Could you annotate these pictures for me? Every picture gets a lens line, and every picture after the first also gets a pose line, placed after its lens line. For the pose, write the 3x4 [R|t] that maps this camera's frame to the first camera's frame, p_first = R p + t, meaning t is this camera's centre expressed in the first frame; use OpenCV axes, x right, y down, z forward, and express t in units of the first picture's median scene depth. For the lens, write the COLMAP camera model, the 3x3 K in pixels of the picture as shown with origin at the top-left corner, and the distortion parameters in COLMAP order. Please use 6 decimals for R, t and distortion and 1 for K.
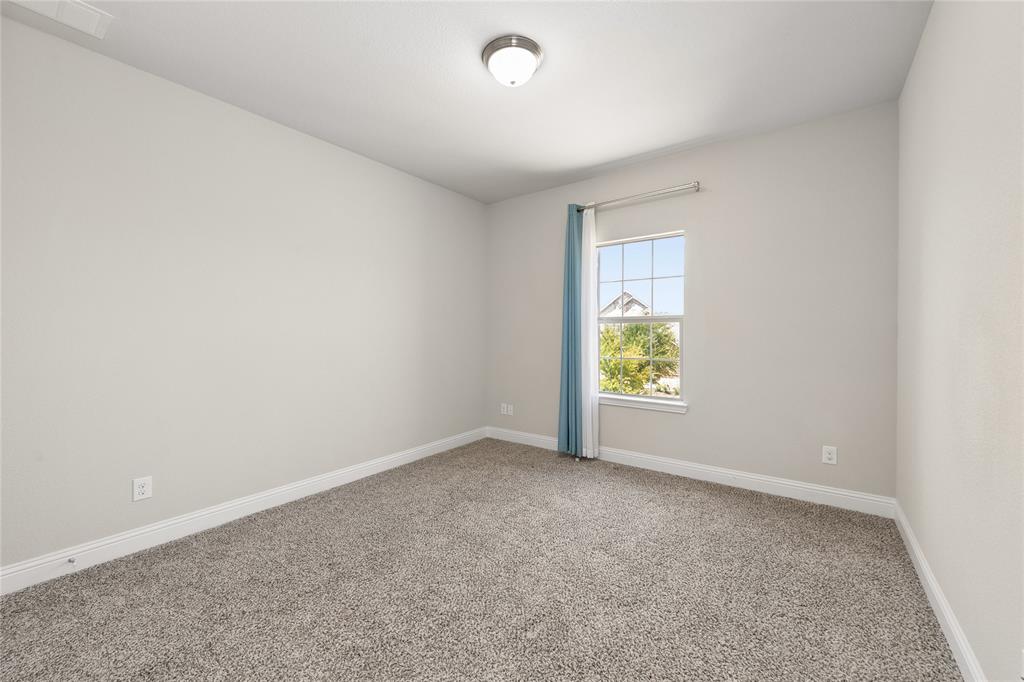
lens RADIAL K [[398.4, 0, 509.7], [0, 398.4, 338.4], [0, 0, 1]] dist [0.007902, -0.000467]
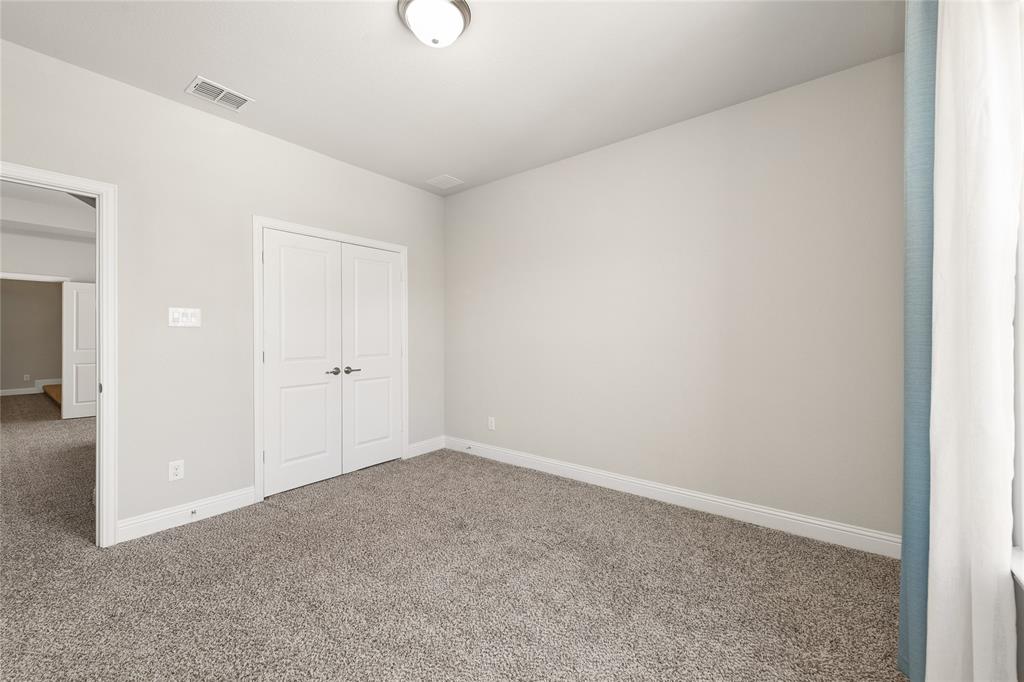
lens RADIAL K [[398.4, 0, 509.7], [0, 398.4, 338.4], [0, 0, 1]] dist [0.007902, -0.000467]
pose [[-0.026993, 0.003933, -0.999628, 0.694460], [-0.007382, 0.999964, 0.004134, -0.000962], [0.999608, 0.007490, -0.026963, 0.974429]]
